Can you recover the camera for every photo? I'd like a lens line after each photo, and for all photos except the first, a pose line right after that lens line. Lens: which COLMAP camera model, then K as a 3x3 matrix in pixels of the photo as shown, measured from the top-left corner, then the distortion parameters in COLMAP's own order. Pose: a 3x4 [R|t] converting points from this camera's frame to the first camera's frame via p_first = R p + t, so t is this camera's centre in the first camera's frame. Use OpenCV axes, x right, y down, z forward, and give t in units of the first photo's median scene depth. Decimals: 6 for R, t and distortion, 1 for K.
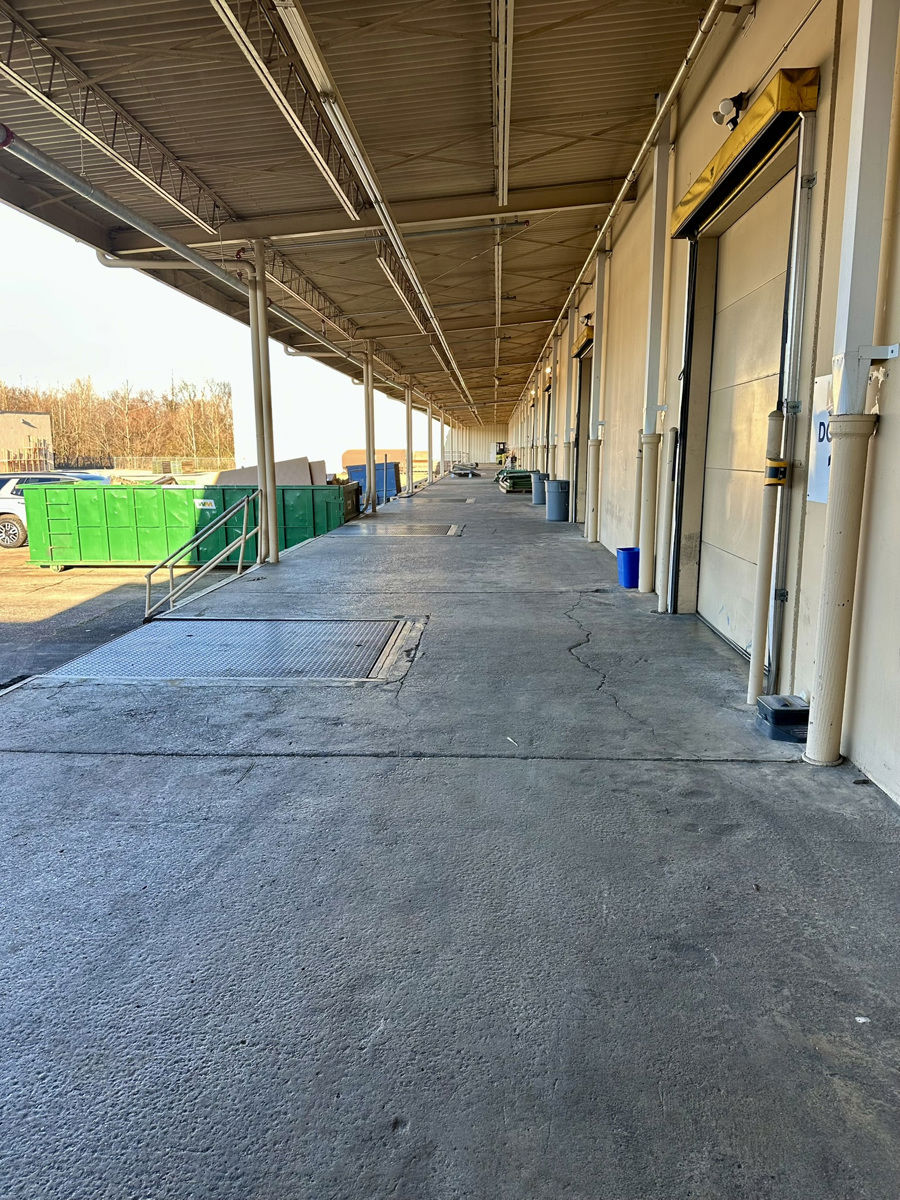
lens RADIAL K [[824.0, 0, 451.2], [0, 824.0, 597.3], [0, 0, 1]] dist [0.029543, -0.003403]
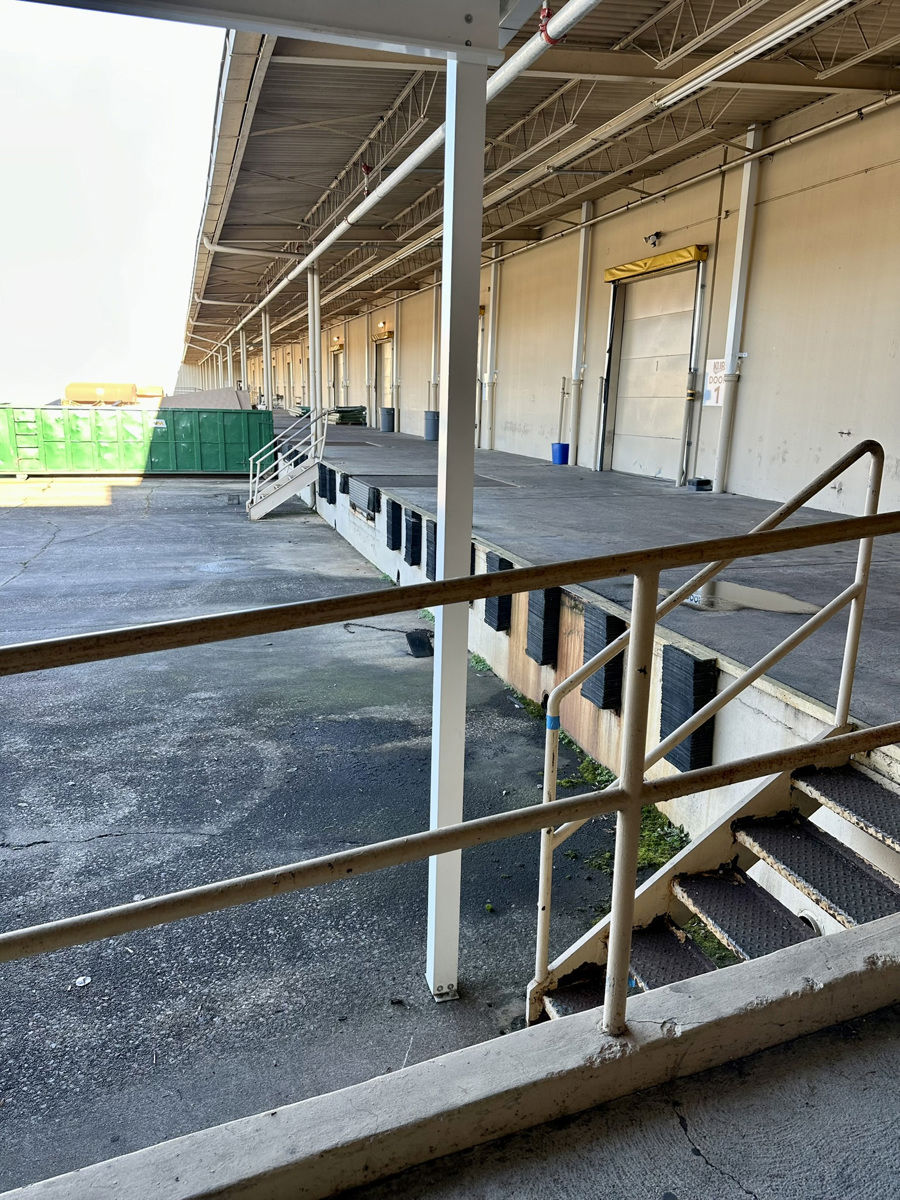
lens RADIAL K [[824.0, 0, 455.8], [0, 824.0, 602.0], [0, 0, 1]] dist [0.029543, -0.003403]
pose [[0.933779, -0.057322, 0.353228, -0.795424], [0.032692, 0.996624, 0.075310, 0.176669], [-0.356353, -0.058775, 0.932501, -0.768464]]
